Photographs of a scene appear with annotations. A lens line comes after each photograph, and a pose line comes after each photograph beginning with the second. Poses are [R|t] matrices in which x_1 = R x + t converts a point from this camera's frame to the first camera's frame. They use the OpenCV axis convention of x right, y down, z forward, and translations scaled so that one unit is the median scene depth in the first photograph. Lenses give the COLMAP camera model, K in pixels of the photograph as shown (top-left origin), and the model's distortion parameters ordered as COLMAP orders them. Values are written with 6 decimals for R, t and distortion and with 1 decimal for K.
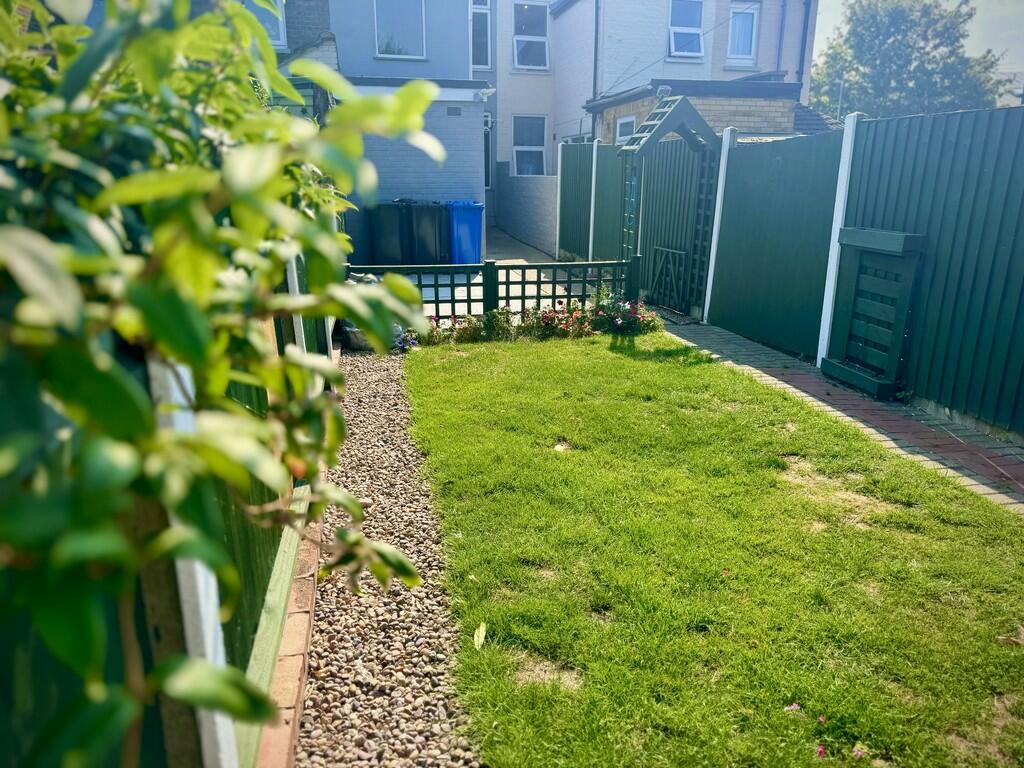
lens RADIAL K [[722.9, 0, 513.5], [0, 722.9, 390.8], [0, 0, 1]] dist [0.052487, -0.053923]
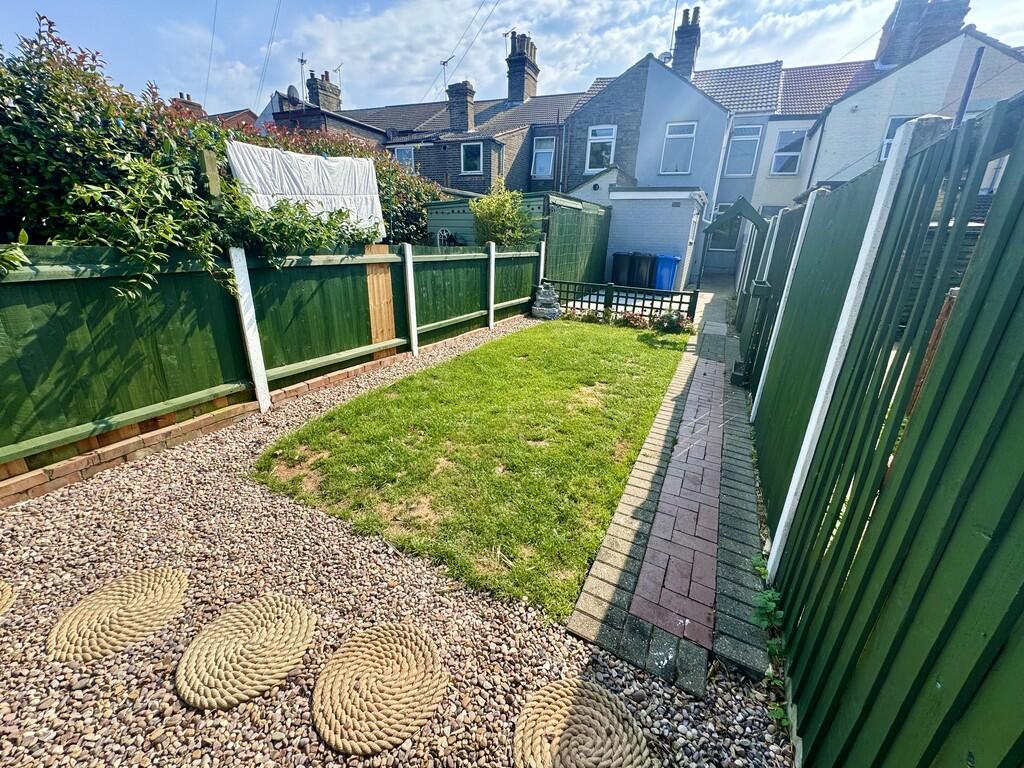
lens RADIAL K [[408.6, 0, 519.9], [0, 408.6, 385.5], [0, 0, 1]] dist [-0.004179, 0.001054]
pose [[0.788156, 0.242170, -0.565830, 0.561099], [-0.208199, 0.970045, 0.125165, 0.000563], [0.579192, 0.019156, 0.814966, -0.050595]]
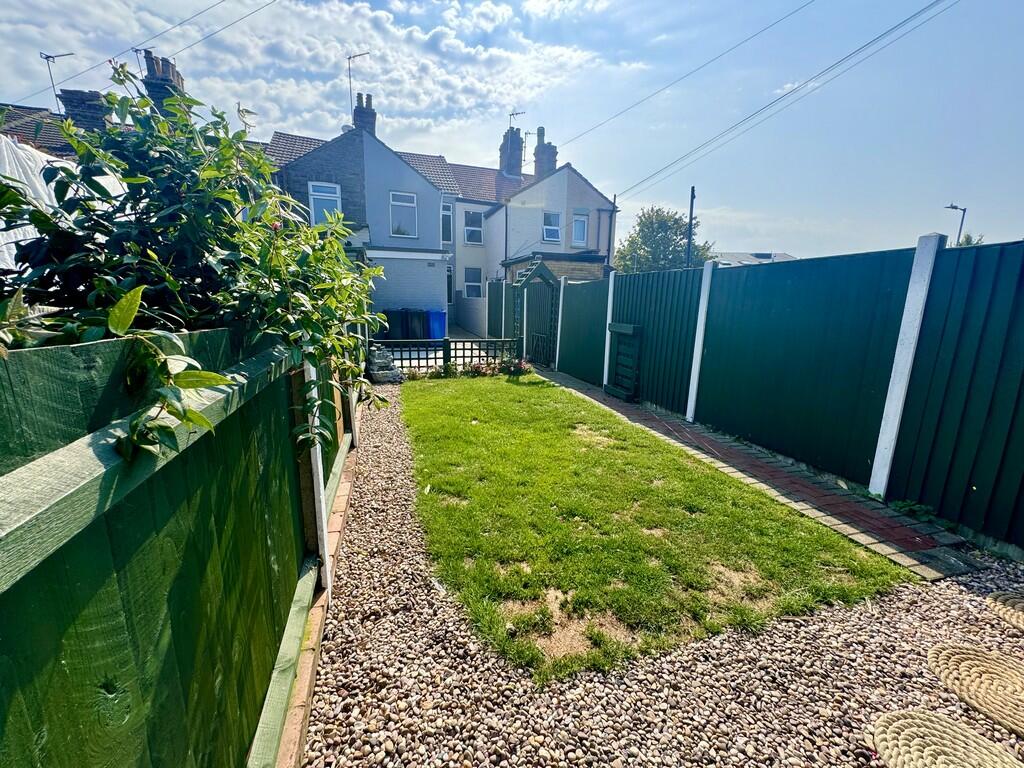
lens RADIAL K [[408.6, 0, 515.1], [0, 408.6, 383.0], [0, 0, 1]] dist [-0.004179, 0.001054]
pose [[0.993864, -0.005380, 0.110480, 0.035606], [0.014659, 0.996413, -0.083340, 0.044837], [-0.109636, 0.084448, 0.990378, -0.136030]]
